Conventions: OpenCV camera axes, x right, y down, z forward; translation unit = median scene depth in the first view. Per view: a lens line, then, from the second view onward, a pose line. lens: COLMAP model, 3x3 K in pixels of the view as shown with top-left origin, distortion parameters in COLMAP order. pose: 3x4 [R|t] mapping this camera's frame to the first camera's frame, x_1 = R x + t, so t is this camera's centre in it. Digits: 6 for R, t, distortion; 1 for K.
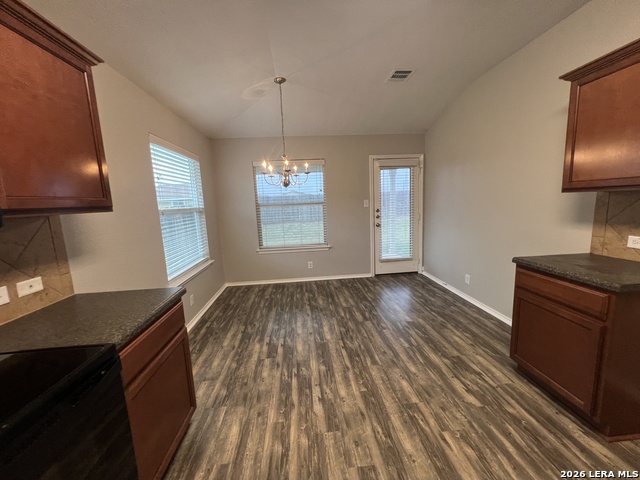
lens RADIAL K [[256.0, 0, 318.5], [0, 256.0, 238.0], [0, 0, 1]] dist [-0.002648, 0.001385]
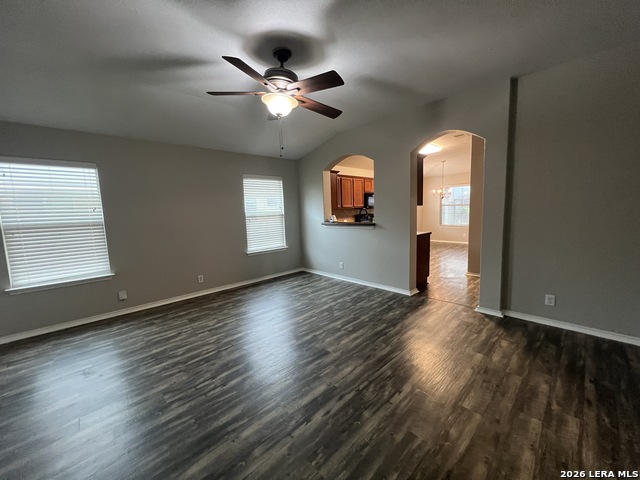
lens RADIAL K [[256.0, 0, 319.1], [0, 256.0, 240.7], [0, 0, 1]] dist [-0.002648, 0.001385]
pose [[0.622917, 0.112652, -0.774134, 1.576406], [-0.103164, 0.992764, 0.061455, 0.269961], [0.775456, 0.041581, 0.630031, -2.200715]]
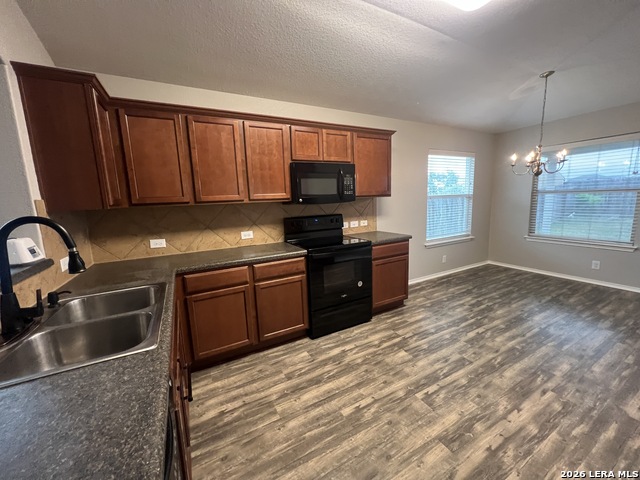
lens RADIAL K [[256.0, 0, 320.4], [0, 256.0, 235.4], [0, 0, 1]] dist [-0.002648, 0.001385]
pose [[0.411563, 0.160499, -0.897138, 0.650505], [-0.111893, 0.985823, 0.125034, 0.014687], [0.904487, 0.048923, 0.423687, -0.325701]]
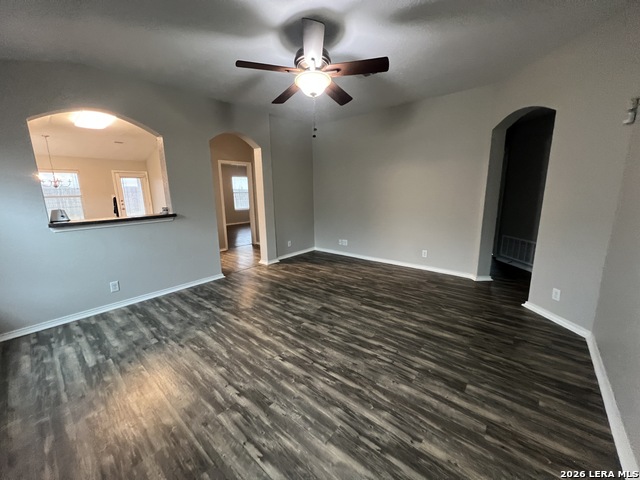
lens RADIAL K [[256.0, 0, 323.0], [0, 256.0, 238.0], [0, 0, 1]] dist [-0.002648, 0.001385]
pose [[0.708402, -0.106325, 0.697754, -0.094281], [0.095792, 0.993925, 0.054202, 0.368240], [-0.699278, 0.028442, 0.714284, -2.441299]]
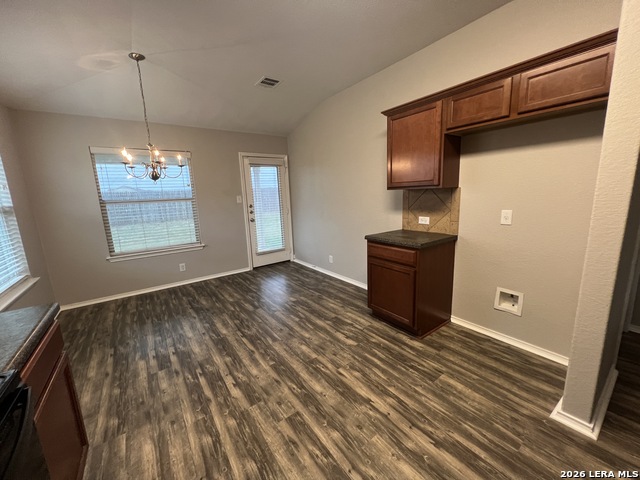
lens RADIAL K [[256.0, 0, 318.6], [0, 256.0, 237.7], [0, 0, 1]] dist [-0.002648, 0.001385]
pose [[0.855765, -0.081257, 0.510943, -0.146430], [0.076763, 0.996600, 0.029923, 0.020780], [-0.511638, 0.013614, 0.859093, -0.063581]]
